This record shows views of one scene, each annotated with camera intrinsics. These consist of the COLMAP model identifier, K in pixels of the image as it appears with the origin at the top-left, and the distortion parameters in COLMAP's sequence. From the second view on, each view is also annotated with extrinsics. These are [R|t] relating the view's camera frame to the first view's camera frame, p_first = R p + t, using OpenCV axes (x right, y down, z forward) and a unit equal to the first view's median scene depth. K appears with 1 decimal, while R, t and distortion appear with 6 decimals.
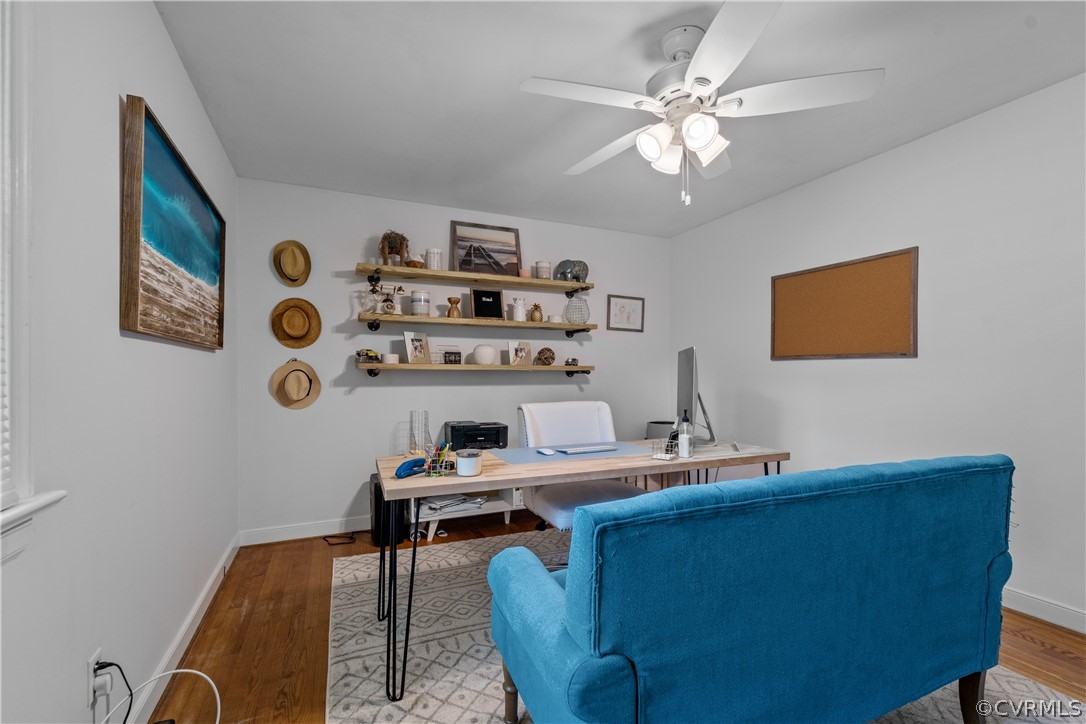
lens RADIAL K [[443.4, 0, 541.6], [0, 443.4, 372.7], [0, 0, 1]] dist [0.006558, -0.002702]
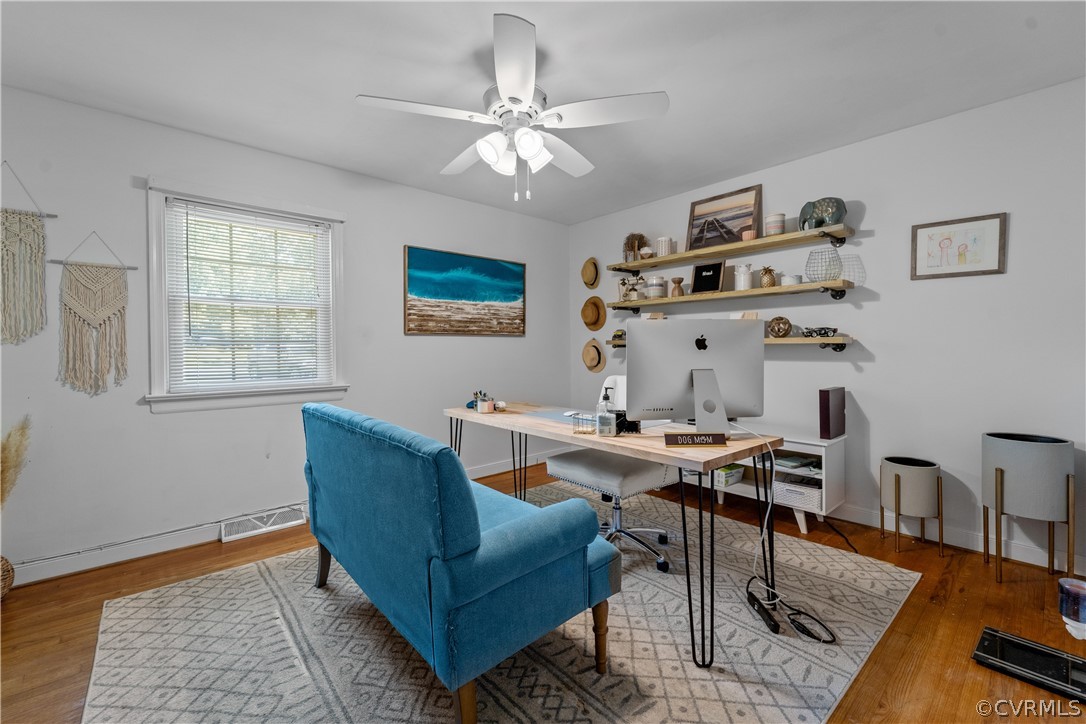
lens RADIAL K [[443.4, 0, 541.1], [0, 443.4, 351.5], [0, 0, 1]] dist [0.006558, -0.002702]
pose [[0.351996, 0.004512, -0.935991, 0.655342], [0.008066, 0.999937, 0.007854, -0.000526], [0.935967, -0.010314, 0.351937, 0.287992]]
